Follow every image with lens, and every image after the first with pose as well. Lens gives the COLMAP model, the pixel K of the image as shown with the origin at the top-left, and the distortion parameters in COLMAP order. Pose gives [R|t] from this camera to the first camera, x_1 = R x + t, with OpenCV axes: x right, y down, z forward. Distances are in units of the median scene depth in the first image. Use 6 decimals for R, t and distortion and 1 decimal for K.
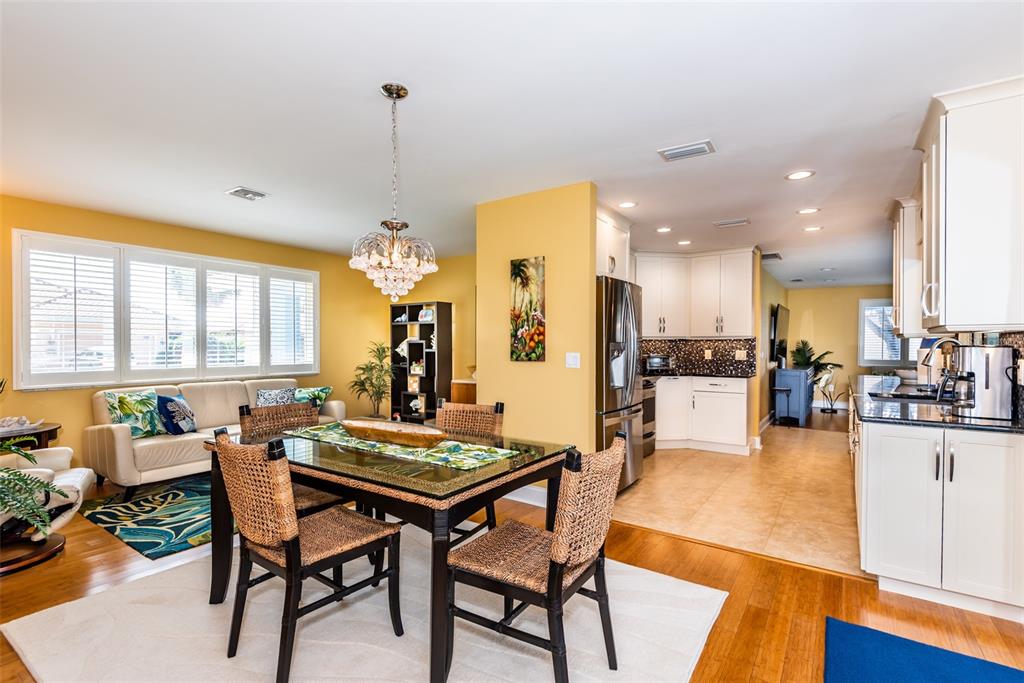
lens RADIAL K [[487.0, 0, 510.6], [0, 487.0, 345.7], [0, 0, 1]] dist [0.001305, 0.000227]
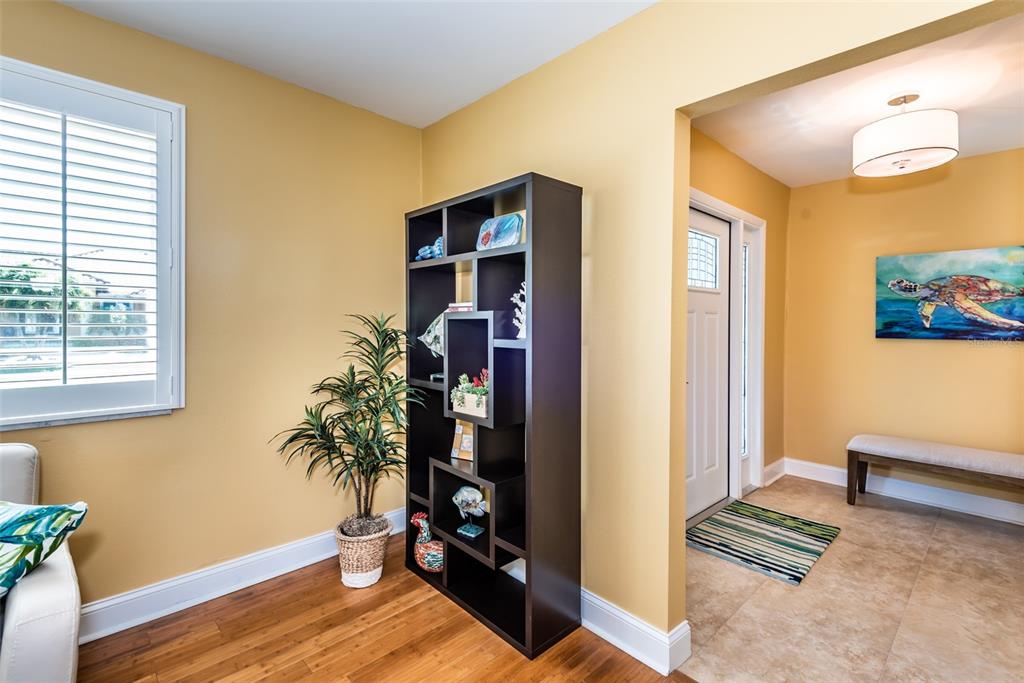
lens RADIAL K [[480.6, 0, 513.7], [0, 480.6, 321.0], [0, 0, 1]] dist [0.011694, 0.000099]
pose [[0.980146, 0.008921, -0.198077, -0.161886], [-0.009735, 0.999948, -0.003140, -0.006109], [0.198039, 0.005006, 0.980181, 1.108403]]
